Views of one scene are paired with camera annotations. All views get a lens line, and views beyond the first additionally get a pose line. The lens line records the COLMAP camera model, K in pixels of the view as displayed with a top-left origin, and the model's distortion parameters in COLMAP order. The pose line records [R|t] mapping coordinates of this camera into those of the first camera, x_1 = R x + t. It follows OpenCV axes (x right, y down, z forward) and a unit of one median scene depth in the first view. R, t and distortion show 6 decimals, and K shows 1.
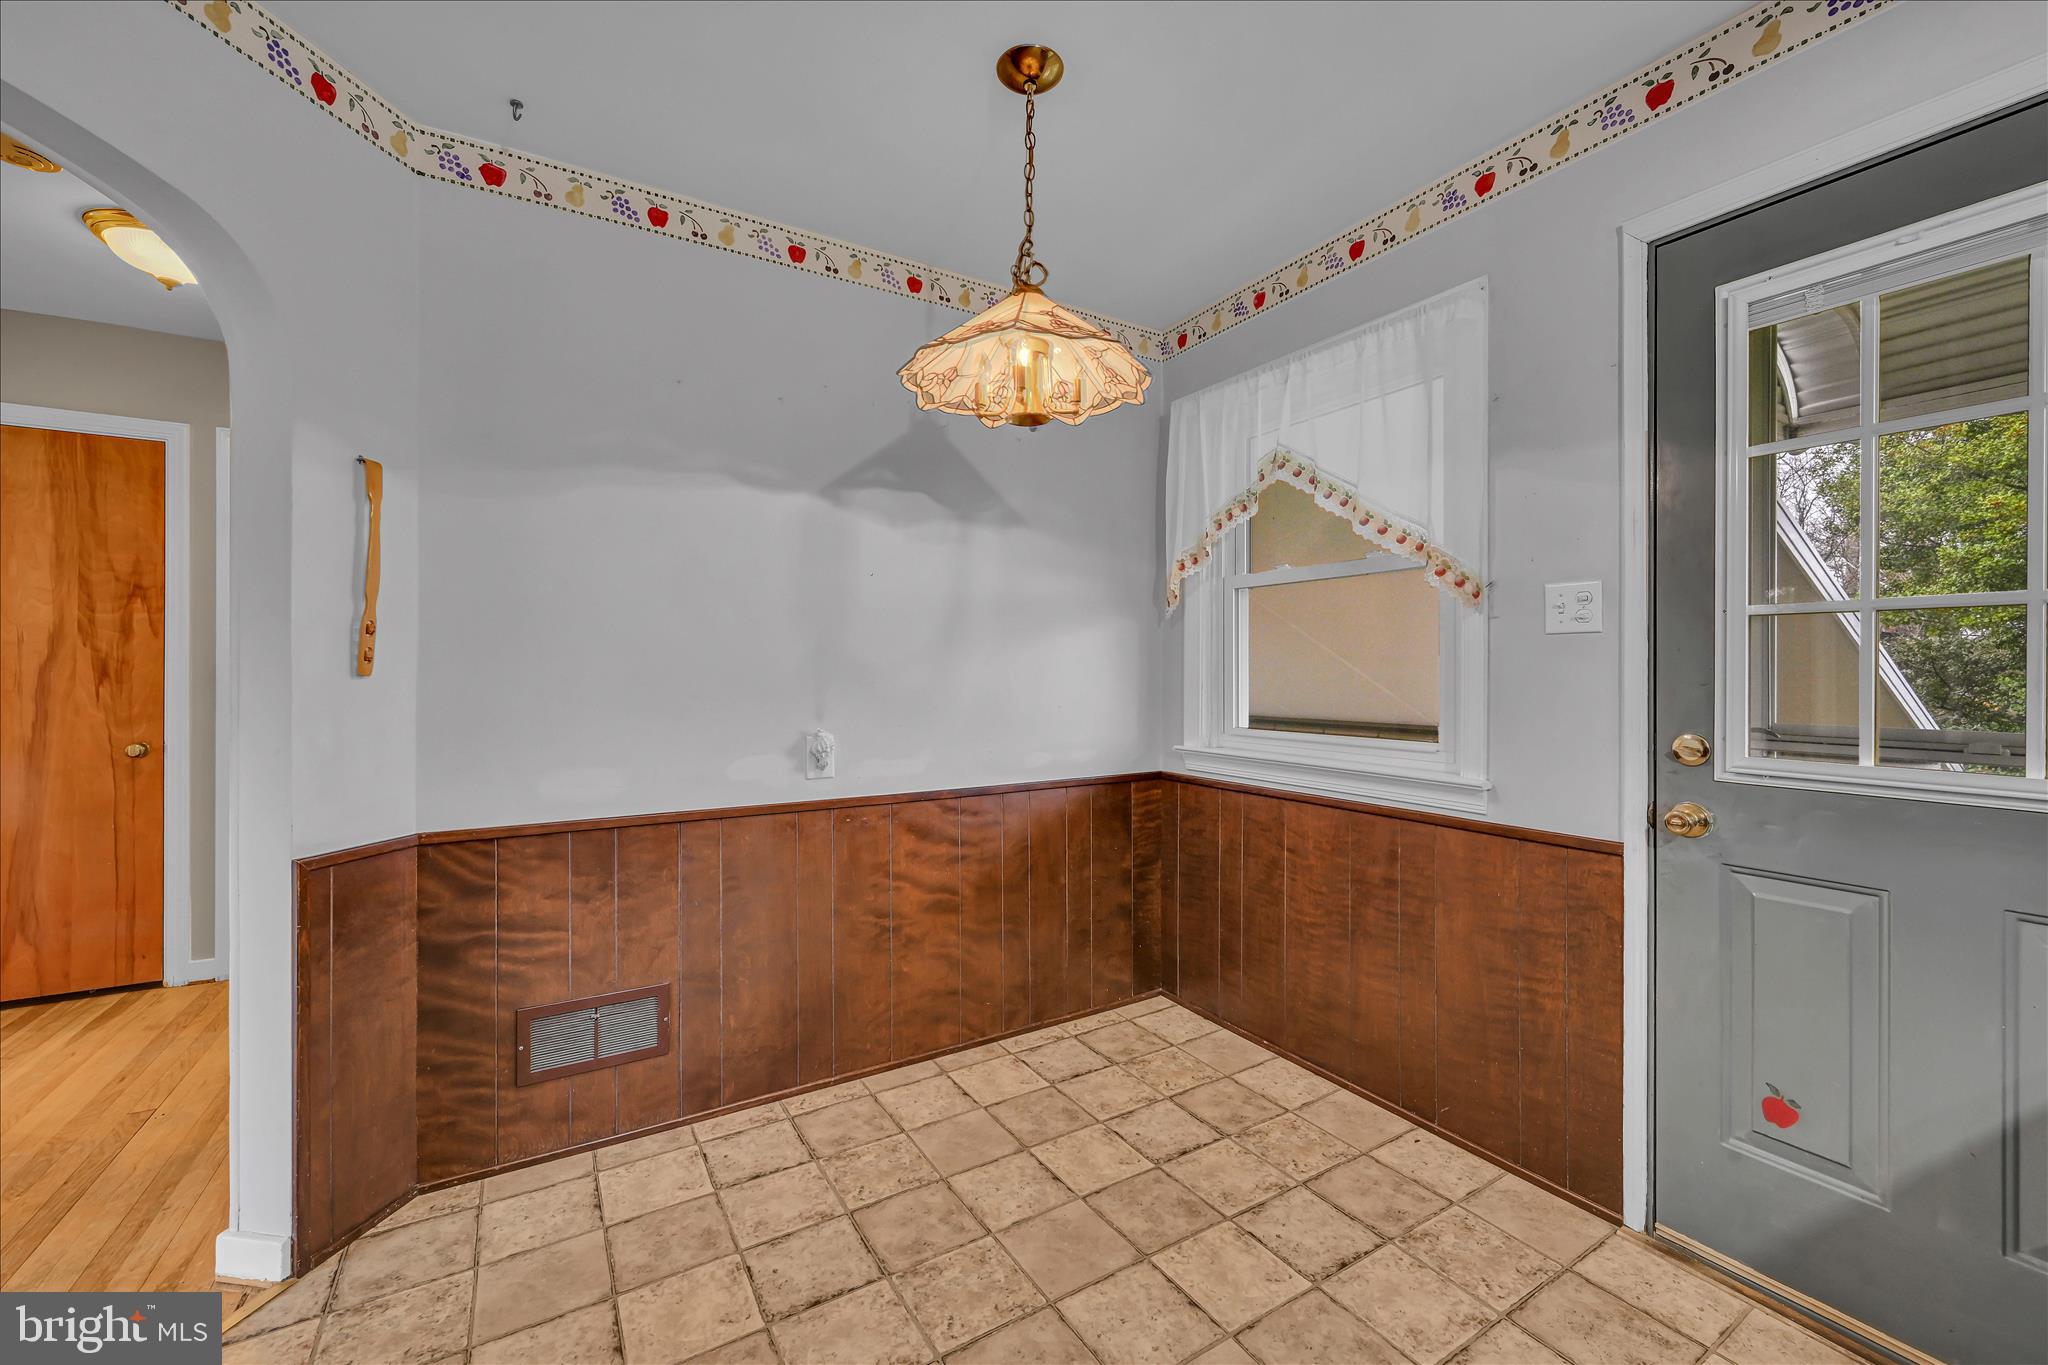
lens RADIAL K [[820.2, 0, 1029.0], [0, 820.2, 669.0], [0, 0, 1]] dist [-0.003846, 0.000620]
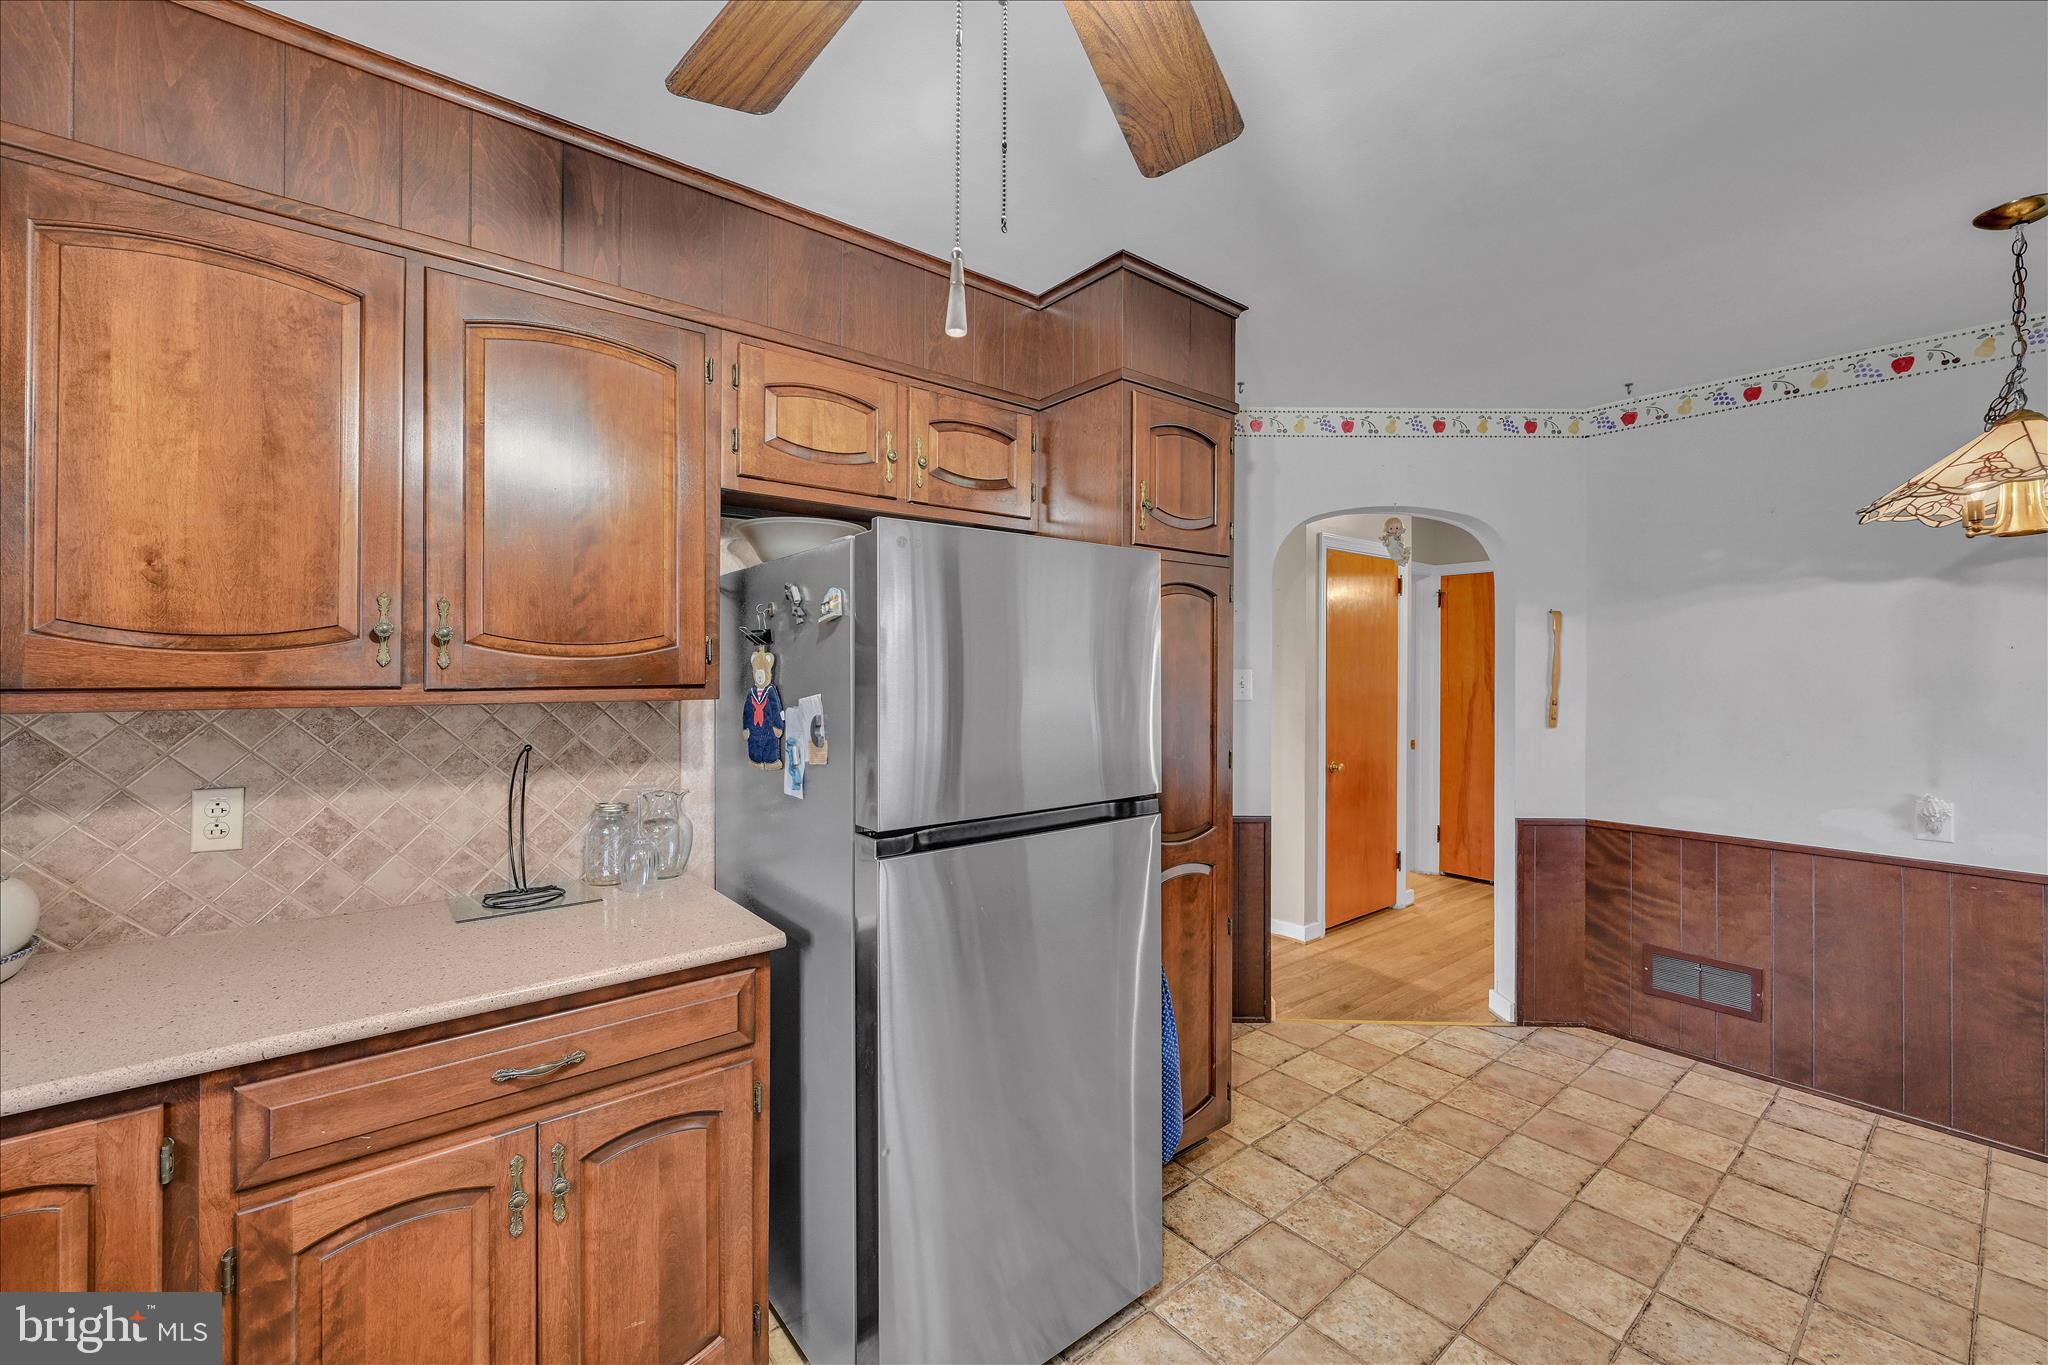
lens RADIAL K [[820.2, 0, 1024.7], [0, 820.2, 671.7], [0, 0, 1]] dist [-0.003846, 0.000620]
pose [[0.128747, 0.001370, -0.991677, 0.771406], [-0.000148, 0.999999, 0.001362, -0.105968], [0.991677, -0.000029, 0.128747, -0.377687]]
